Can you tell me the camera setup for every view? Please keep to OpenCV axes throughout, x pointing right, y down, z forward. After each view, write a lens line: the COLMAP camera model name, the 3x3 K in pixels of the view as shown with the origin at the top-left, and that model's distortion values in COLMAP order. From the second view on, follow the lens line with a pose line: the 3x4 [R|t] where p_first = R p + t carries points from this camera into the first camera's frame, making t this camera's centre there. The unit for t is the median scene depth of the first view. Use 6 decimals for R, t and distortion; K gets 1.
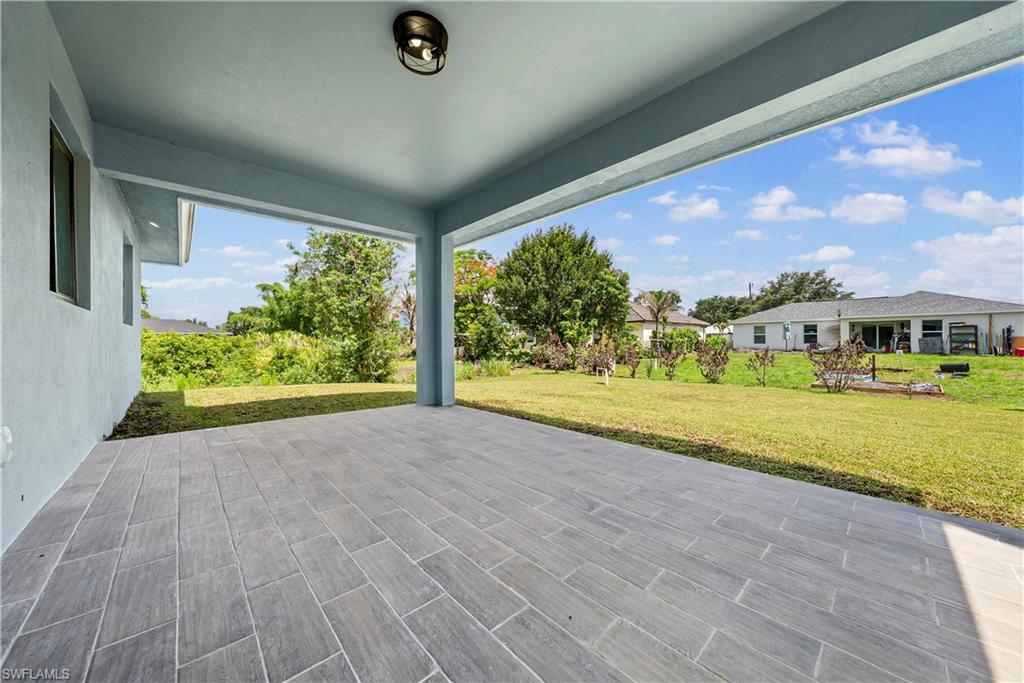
lens RADIAL K [[349.5, 0, 509.0], [0, 349.5, 339.1], [0, 0, 1]] dist [-0.003513, 0.000550]
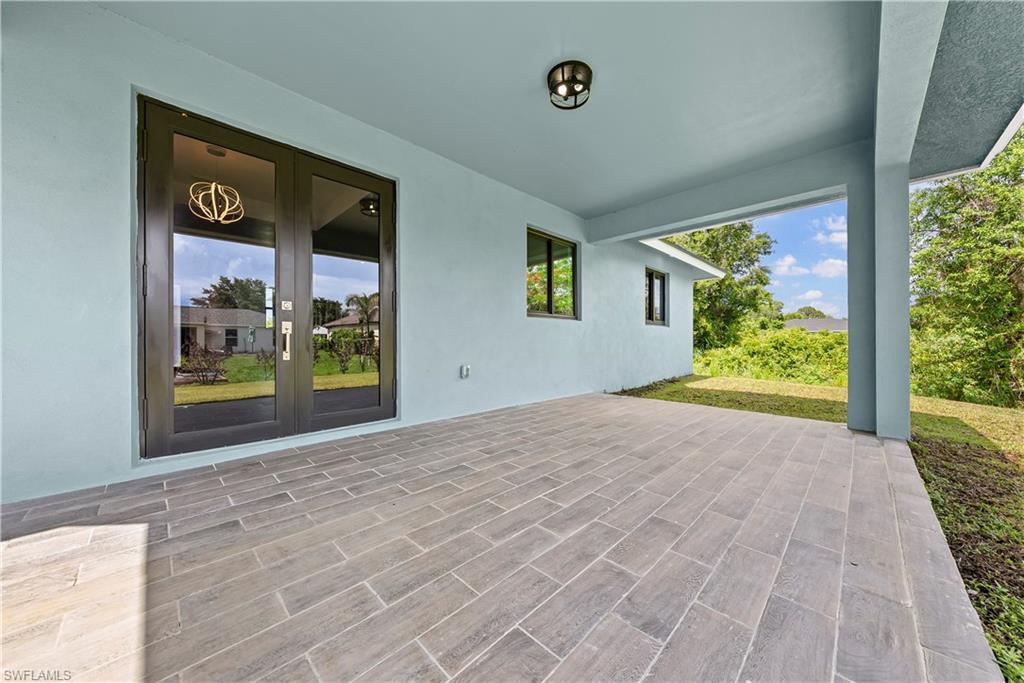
lens RADIAL K [[349.5, 0, 535.6], [0, 349.5, 343.1], [0, 0, 1]] dist [-0.003513, 0.000550]
pose [[0.090094, 0.010779, -0.995875, 0.631154], [0.008640, 0.999895, 0.011604, 0.013085], [0.995896, -0.009649, 0.089991, 0.520055]]
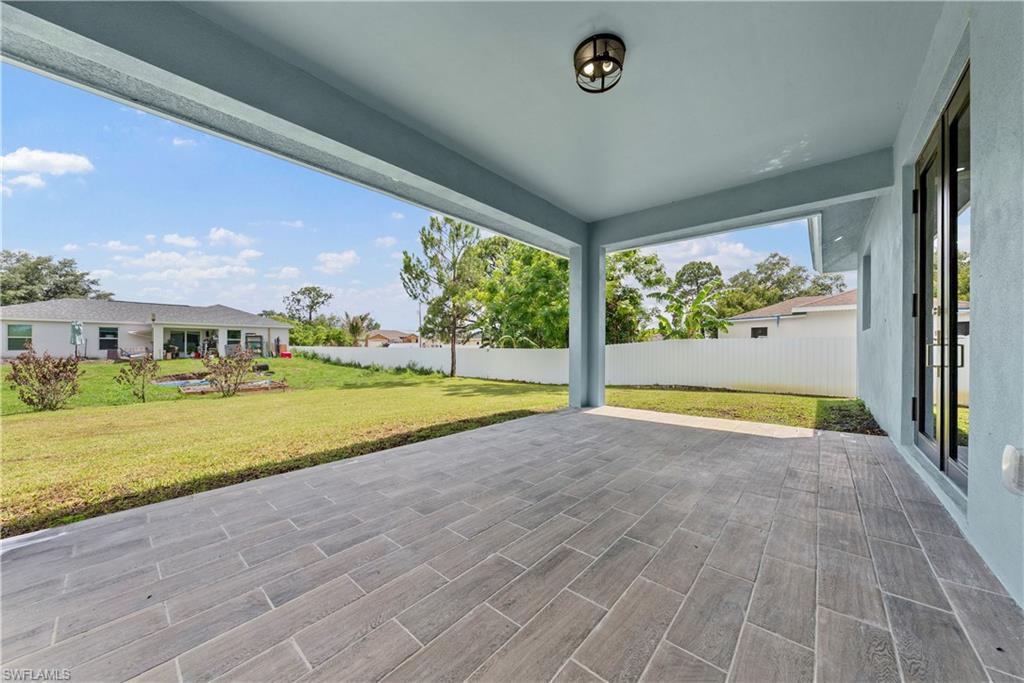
lens RADIAL K [[349.5, 0, 520.5], [0, 349.5, 348.3], [0, 0, 1]] dist [-0.003513, 0.000550]
pose [[-0.101423, -0.000432, 0.994843, -0.857618], [-0.008846, 0.999961, -0.000467, 0.008327], [-0.994804, -0.008847, -0.101423, 0.901170]]
